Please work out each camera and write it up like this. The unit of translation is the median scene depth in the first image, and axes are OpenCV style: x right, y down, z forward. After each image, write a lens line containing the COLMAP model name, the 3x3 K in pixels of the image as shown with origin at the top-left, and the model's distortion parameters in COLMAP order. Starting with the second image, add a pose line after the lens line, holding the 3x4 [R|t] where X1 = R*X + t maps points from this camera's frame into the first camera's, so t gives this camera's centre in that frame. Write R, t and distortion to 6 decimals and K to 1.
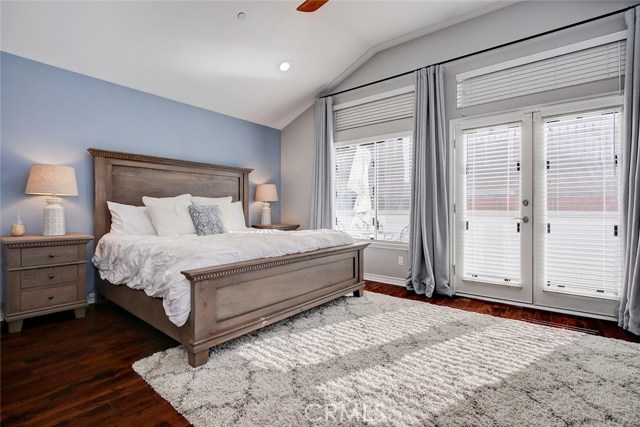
lens RADIAL K [[300.9, 0, 319.6], [0, 300.9, 207.3], [0, 0, 1]] dist [-0.000507, -0.000049]
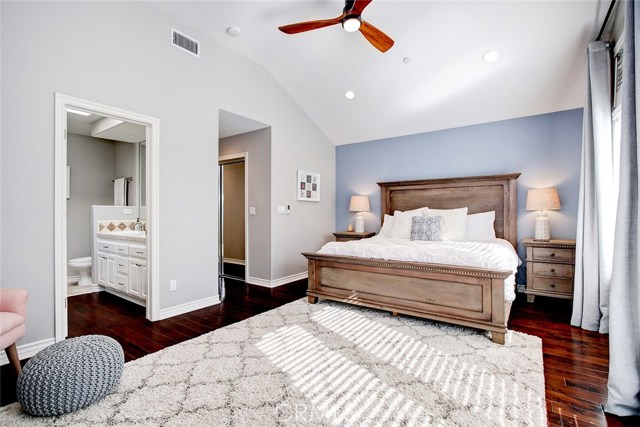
lens RADIAL K [[297.7, 0, 320.0], [0, 297.7, 213.5], [0, 0, 1]] dist [-0.000267, 0.000008]
pose [[0.061612, -0.004889, -0.998088, 0.865430], [0.009041, 0.999950, -0.004340, -0.018805], [0.998059, -0.008757, 0.061653, 0.550872]]
